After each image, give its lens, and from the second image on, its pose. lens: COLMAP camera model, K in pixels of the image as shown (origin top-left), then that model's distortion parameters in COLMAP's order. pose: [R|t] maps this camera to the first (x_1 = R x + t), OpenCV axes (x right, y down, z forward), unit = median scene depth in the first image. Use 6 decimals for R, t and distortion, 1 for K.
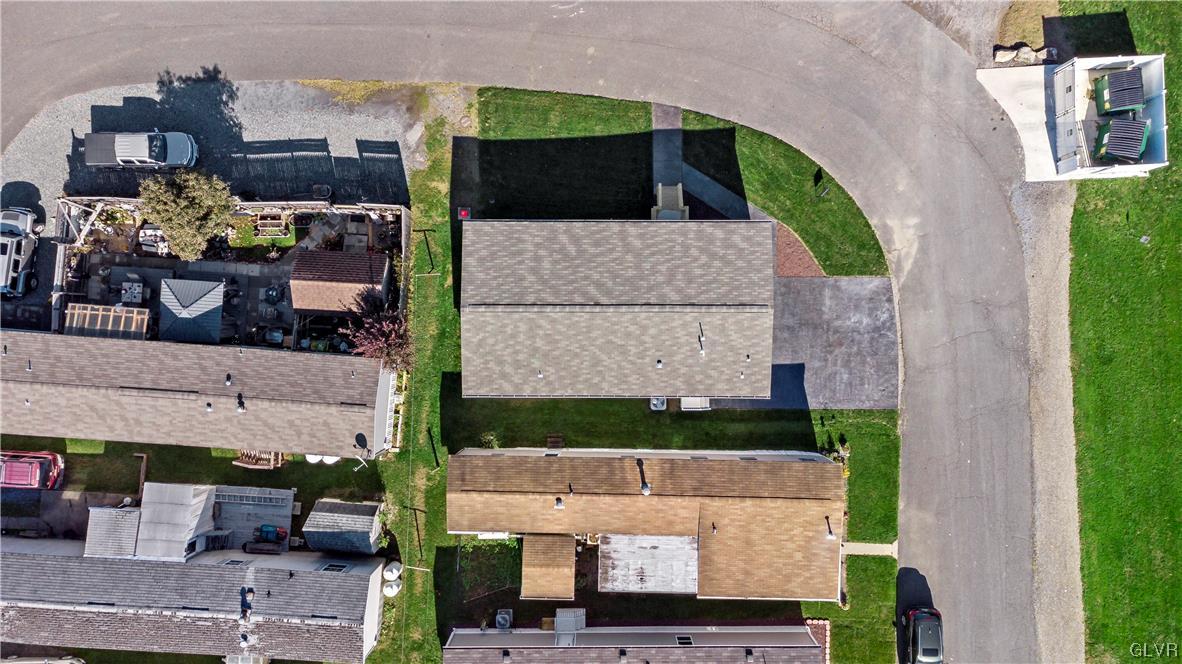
lens RADIAL K [[858.3, 0, 595.1], [0, 858.3, 334.0], [0, 0, 1]] dist [0.042740, 0.002517]
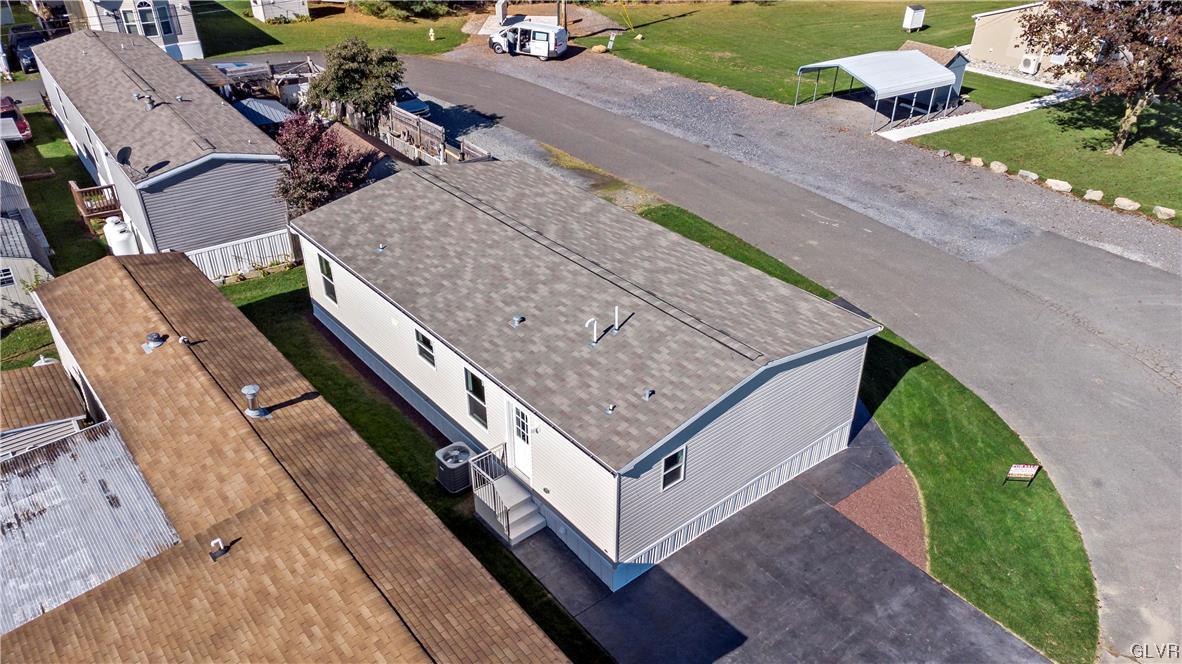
lens RADIAL K [[878.1, 0, 595.6], [0, 878.1, 329.8], [0, 0, 1]] dist [0.029184, 0.003252]
pose [[0.644183, 0.397368, -0.653549, 0.399163], [-0.764775, 0.321071, -0.558599, 0.260517], [-0.012134, 0.859658, 0.510726, 0.684928]]
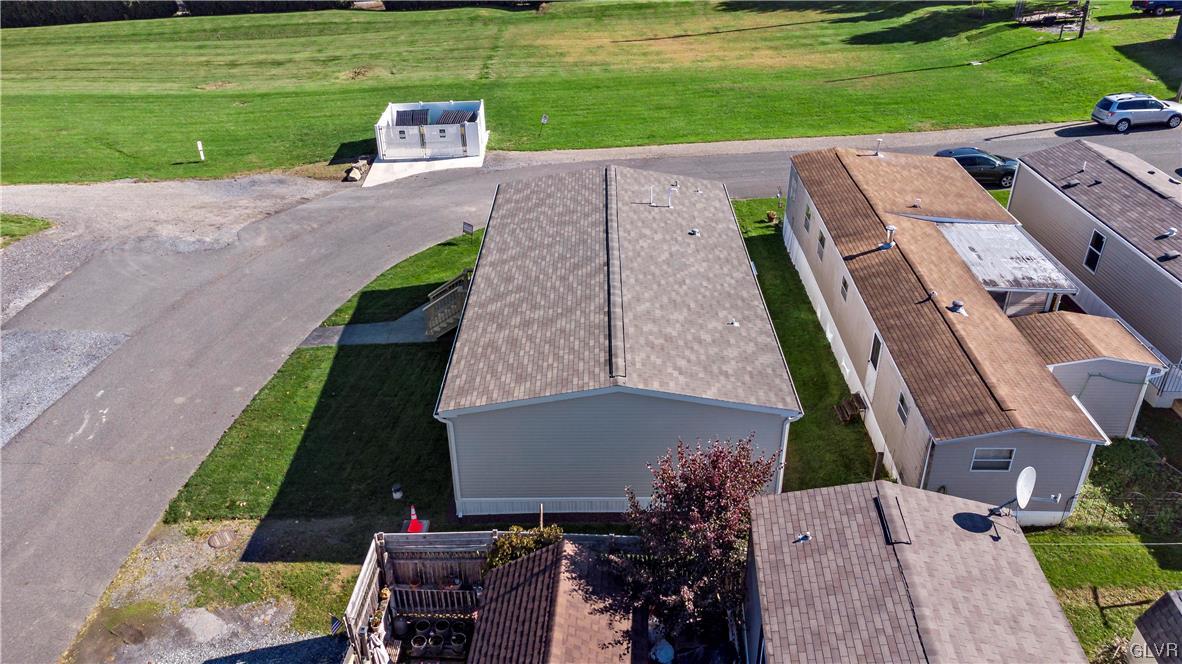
lens RADIAL K [[878.1, 0, 595.6], [0, 878.1, 329.8], [0, 0, 1]] dist [0.029184, 0.003252]
pose [[-0.000023, -0.497429, 0.867504, -0.514254], [0.999828, -0.016087, -0.009198, -0.034322], [0.018531, 0.867355, 0.497344, 0.662018]]
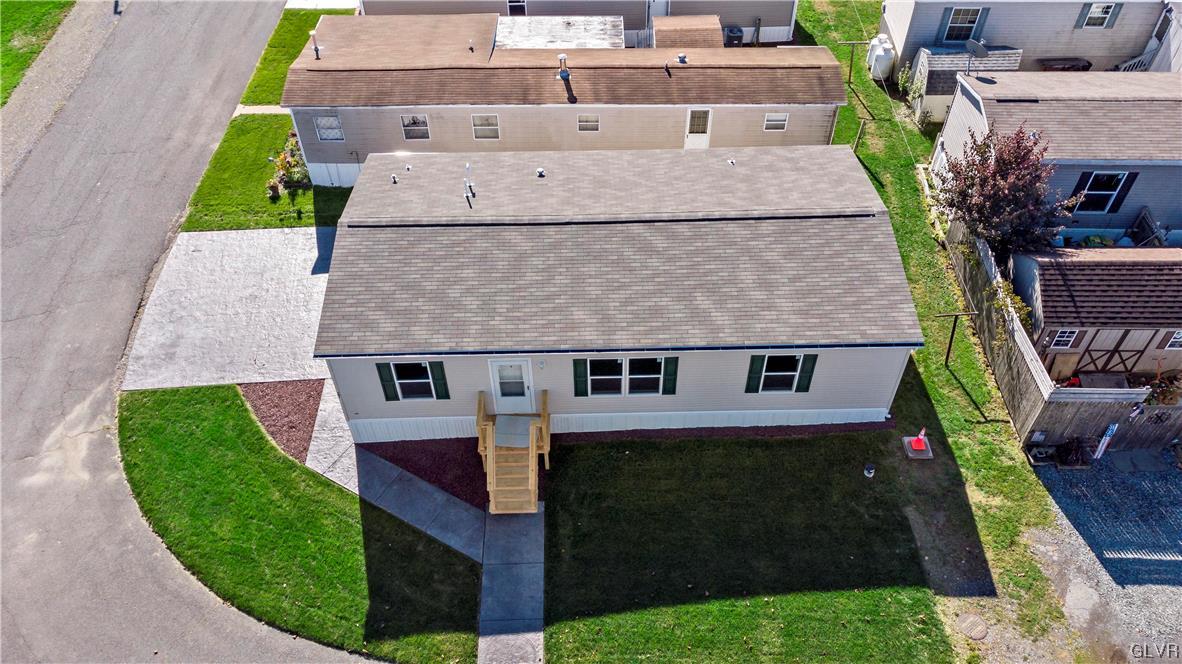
lens RADIAL K [[858.3, 0, 595.1], [0, 858.3, 334.0], [0, 0, 1]] dist [0.042740, 0.002517]
pose [[-0.999624, 0.026735, -0.006115, 0.039555], [-0.023734, -0.731551, 0.681373, -0.432537], [0.013743, 0.681262, 0.731911, 0.574959]]
